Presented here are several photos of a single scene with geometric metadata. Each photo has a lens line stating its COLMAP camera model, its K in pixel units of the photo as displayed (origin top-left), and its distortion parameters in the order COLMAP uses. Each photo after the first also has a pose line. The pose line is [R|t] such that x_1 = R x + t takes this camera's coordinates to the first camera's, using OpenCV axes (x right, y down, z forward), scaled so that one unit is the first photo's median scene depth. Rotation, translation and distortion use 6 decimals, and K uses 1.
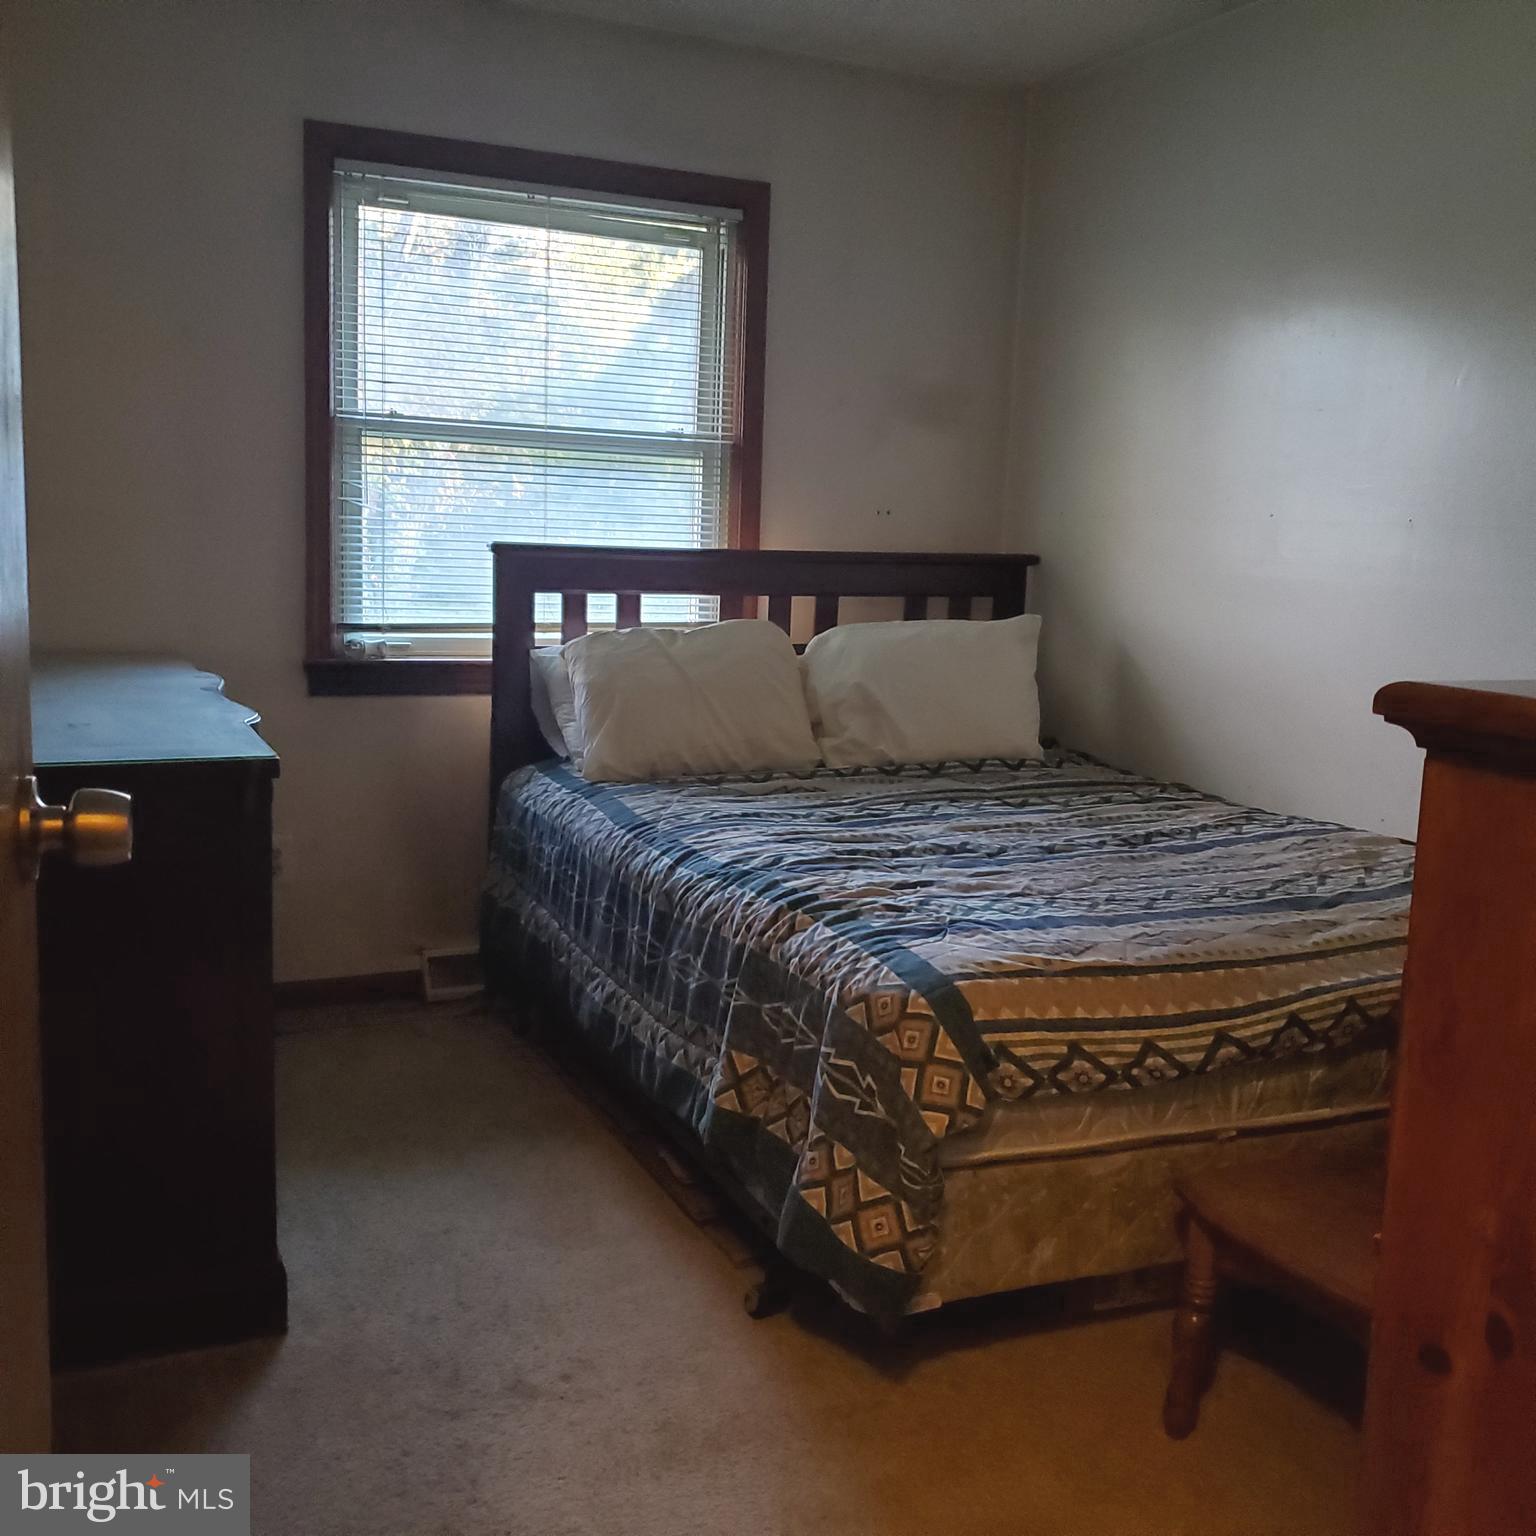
lens RADIAL K [[1650.3, 0, 768.0], [0, 1650.3, 768.0], [0, 0, 1]] dist [0.007537, 0.000041]
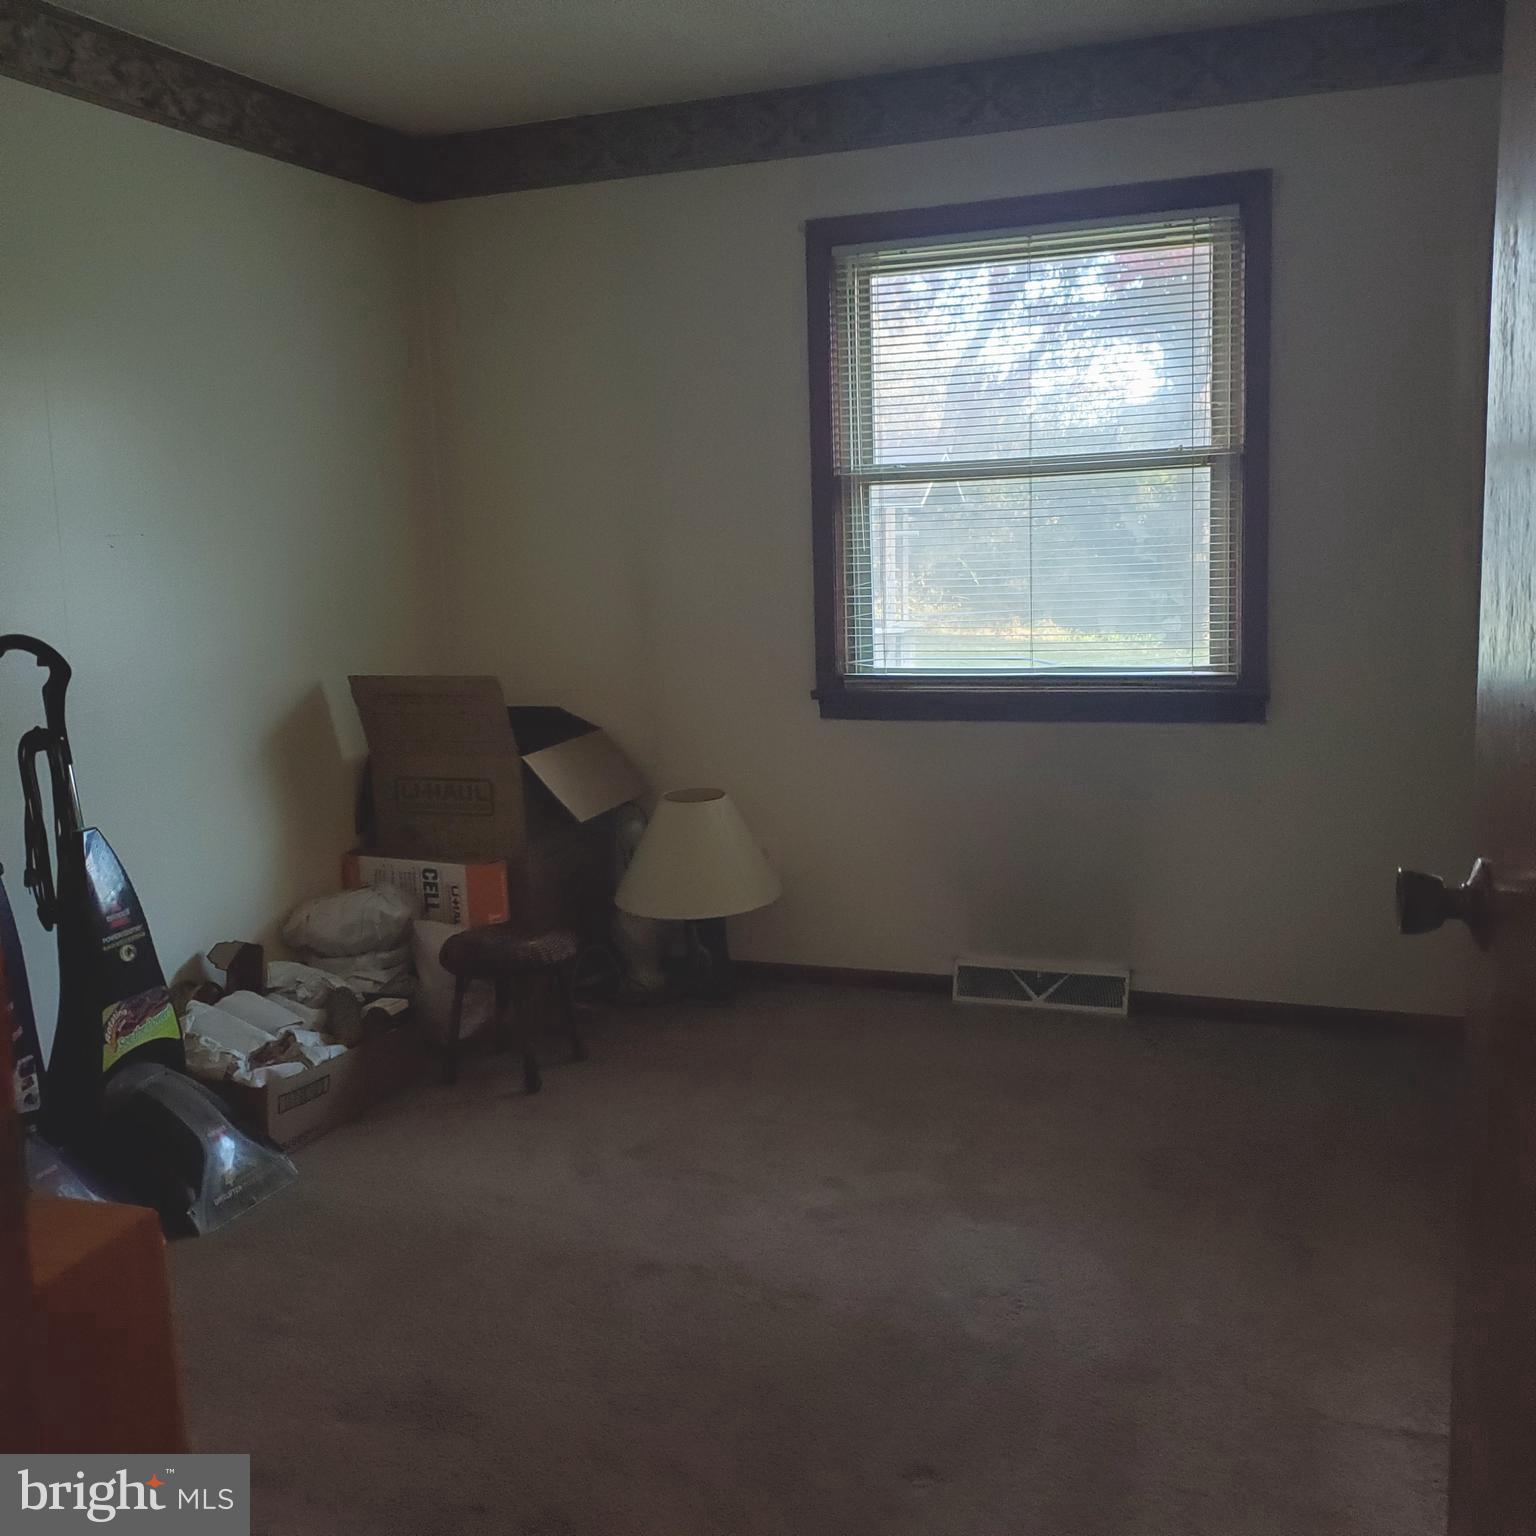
lens RADIAL K [[1650.3, 0, 768.0], [0, 1650.3, 768.0], [0, 0, 1]] dist [0.007537, 0.000041]
pose [[0.696383, 0.022965, -0.717303, 0.485714], [-0.043379, 0.999007, -0.010130, 0.003644], [0.716358, 0.038170, 0.696688, 0.166805]]
